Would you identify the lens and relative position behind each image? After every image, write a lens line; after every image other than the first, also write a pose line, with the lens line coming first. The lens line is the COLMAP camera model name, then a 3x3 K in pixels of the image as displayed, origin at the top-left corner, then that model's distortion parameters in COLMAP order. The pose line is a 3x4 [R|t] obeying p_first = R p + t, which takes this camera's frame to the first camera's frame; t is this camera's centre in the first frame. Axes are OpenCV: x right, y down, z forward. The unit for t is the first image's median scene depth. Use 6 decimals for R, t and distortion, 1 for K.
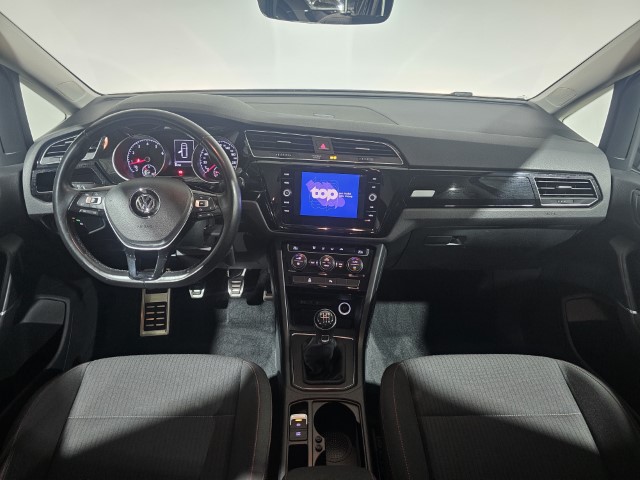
lens RADIAL K [[425.7, 0, 322.4], [0, 425.7, 239.2], [0, 0, 1]] dist [0.036092, -0.020899]
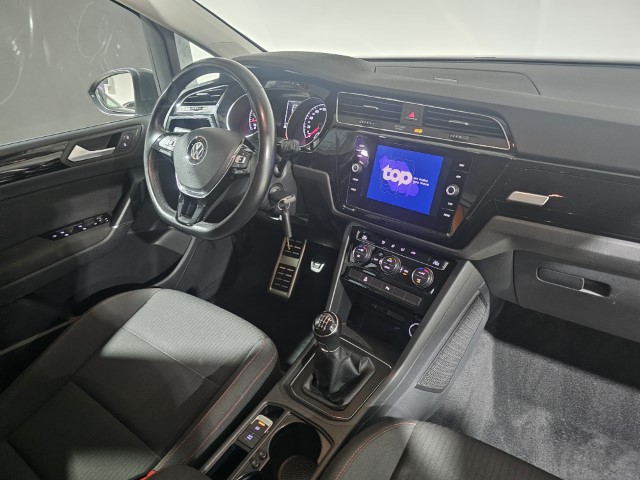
lens RADIAL K [[425.7, 0, 320.5], [0, 425.7, 237.6], [0, 0, 1]] dist [0.036092, -0.020899]
pose [[0.788741, 0.236269, -0.567508, 0.365056], [-0.233059, 0.969200, 0.079592, -0.026593], [0.568834, 0.069485, 0.819512, 0.288613]]
